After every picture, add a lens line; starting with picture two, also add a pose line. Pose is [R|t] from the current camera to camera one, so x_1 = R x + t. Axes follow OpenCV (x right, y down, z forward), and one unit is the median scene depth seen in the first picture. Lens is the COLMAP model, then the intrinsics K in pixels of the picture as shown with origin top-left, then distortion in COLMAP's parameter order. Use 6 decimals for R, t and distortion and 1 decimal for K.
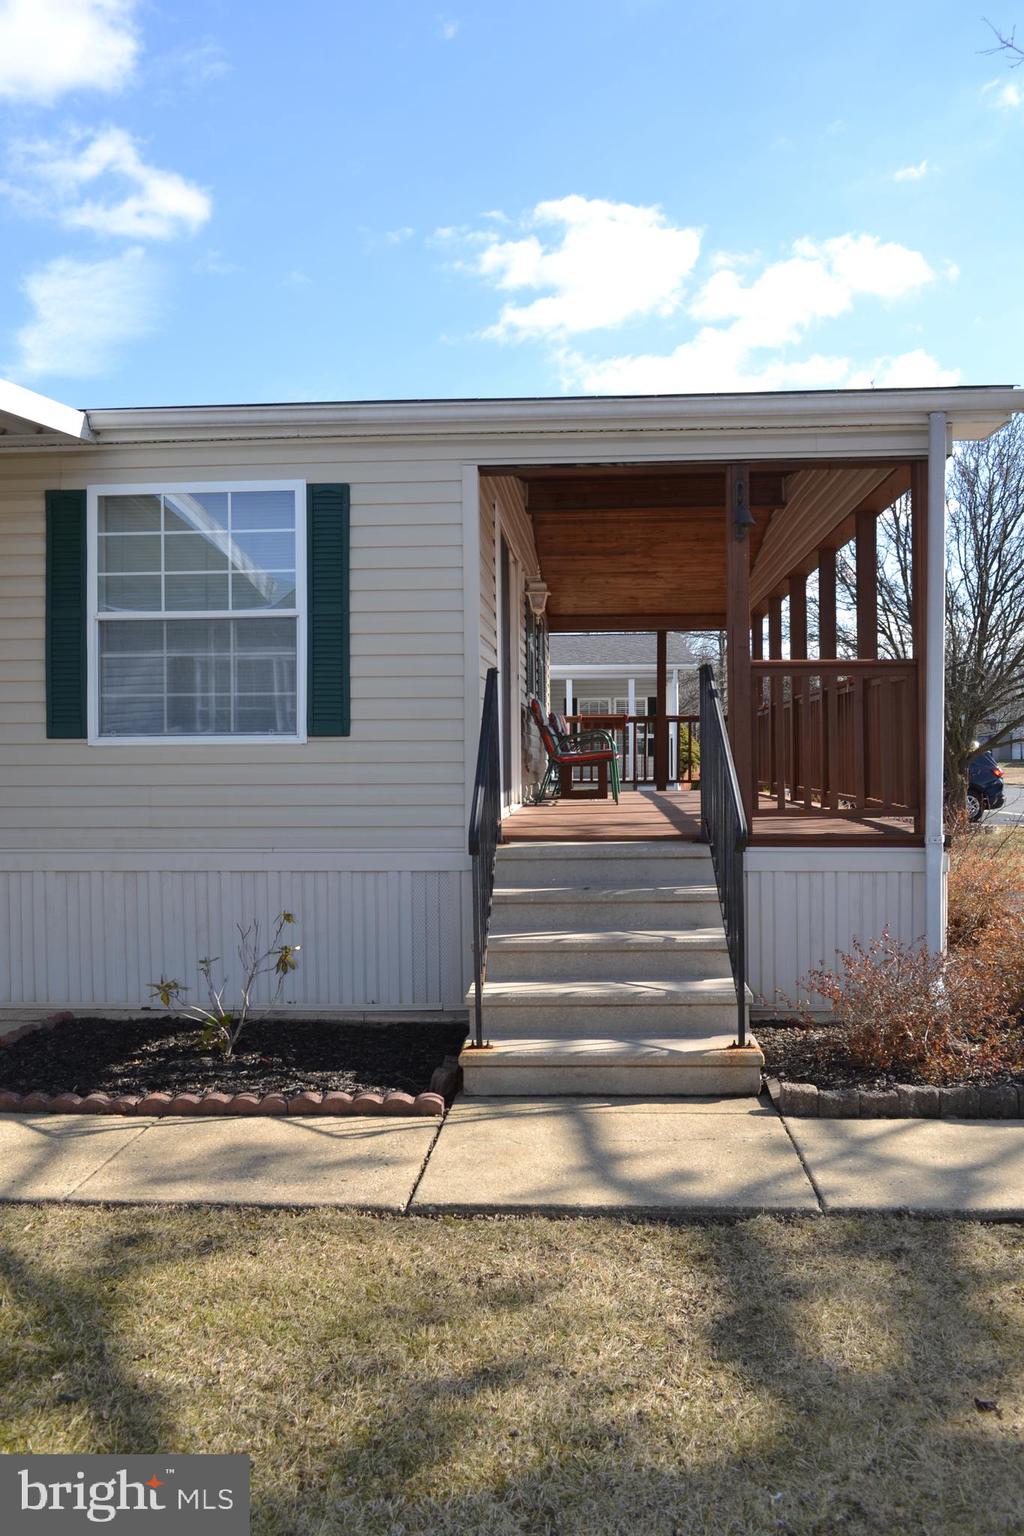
lens RADIAL K [[1210.9, 0, 514.8], [0, 1210.9, 760.2], [0, 0, 1]] dist [-0.021478, 0.004265]
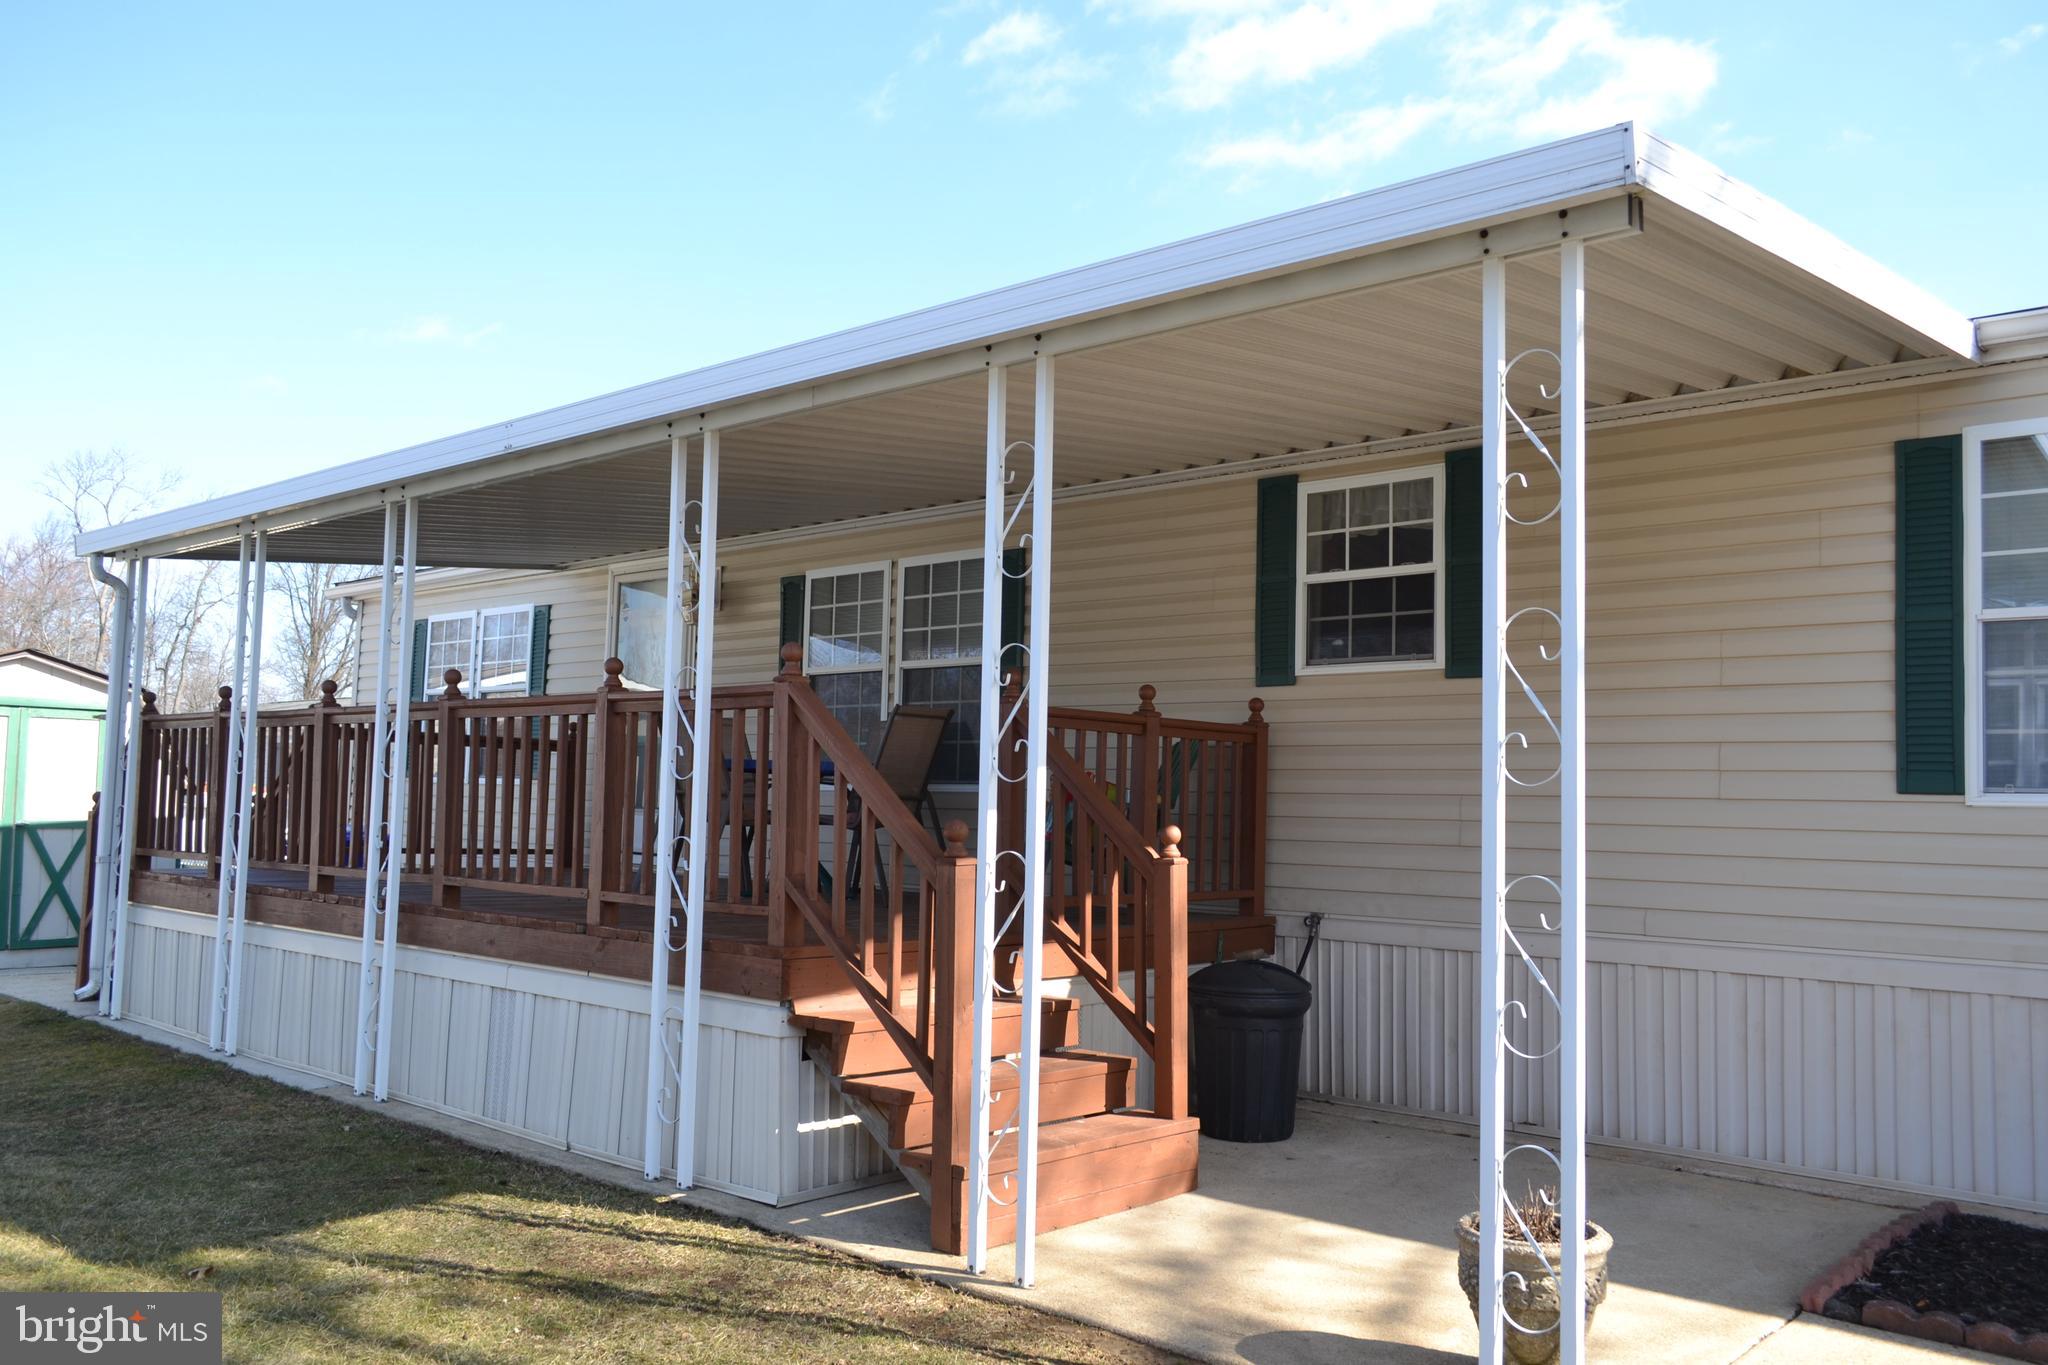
lens RADIAL K [[1614.5, 0, 1013.1], [0, 1614.5, 686.3], [0, 0, 1]] dist [-0.021478, 0.004265]
pose [[0.790870, -0.018810, -0.611695, -0.224555], [-0.032568, 0.996818, -0.072760, 0.004165], [0.611117, 0.077465, 0.787740, -0.042427]]
